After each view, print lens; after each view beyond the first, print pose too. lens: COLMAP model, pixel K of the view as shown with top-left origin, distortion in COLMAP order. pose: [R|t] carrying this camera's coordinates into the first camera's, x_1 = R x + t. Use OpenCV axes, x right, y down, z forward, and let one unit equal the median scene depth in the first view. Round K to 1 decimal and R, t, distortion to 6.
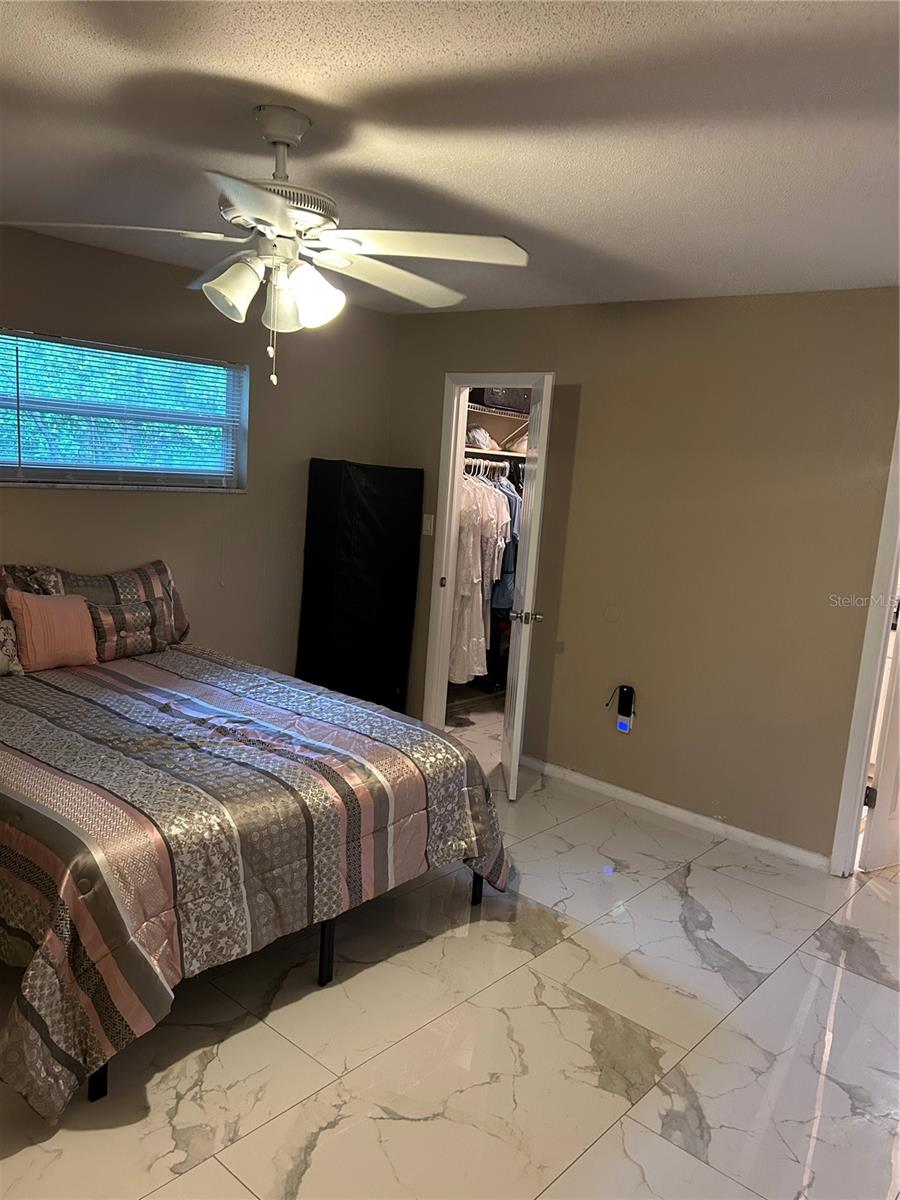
lens RADIAL K [[907.8, 0, 453.2], [0, 907.8, 602.6], [0, 0, 1]] dist [-0.003393, 0.006217]
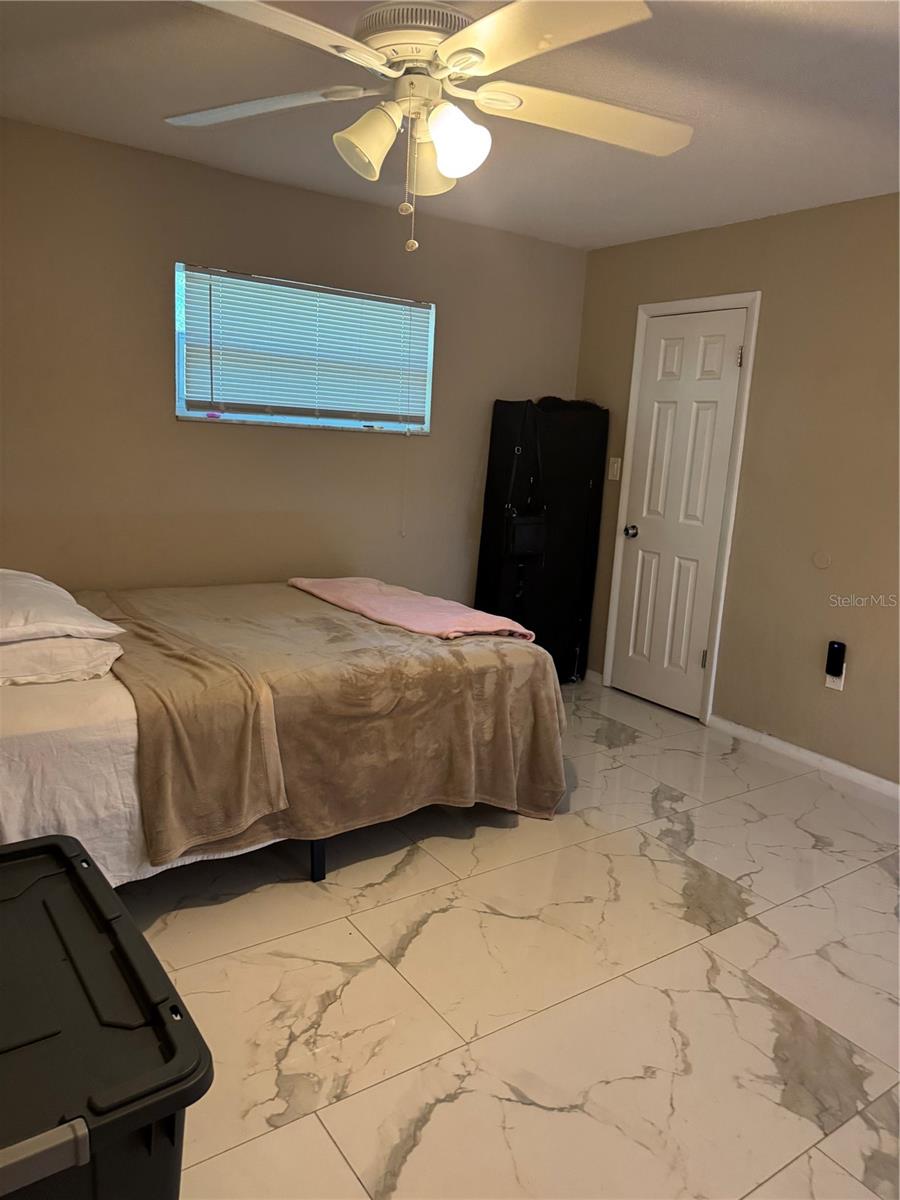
lens RADIAL K [[852.6, 0, 444.9], [0, 852.6, 593.6], [0, 0, 1]] dist [0.019131, -0.016596]
pose [[0.969580, 0.028427, -0.243118, 0.041947], [-0.024227, 0.999501, 0.020251, 0.069107], [0.243573, -0.013745, 0.969785, 0.189722]]
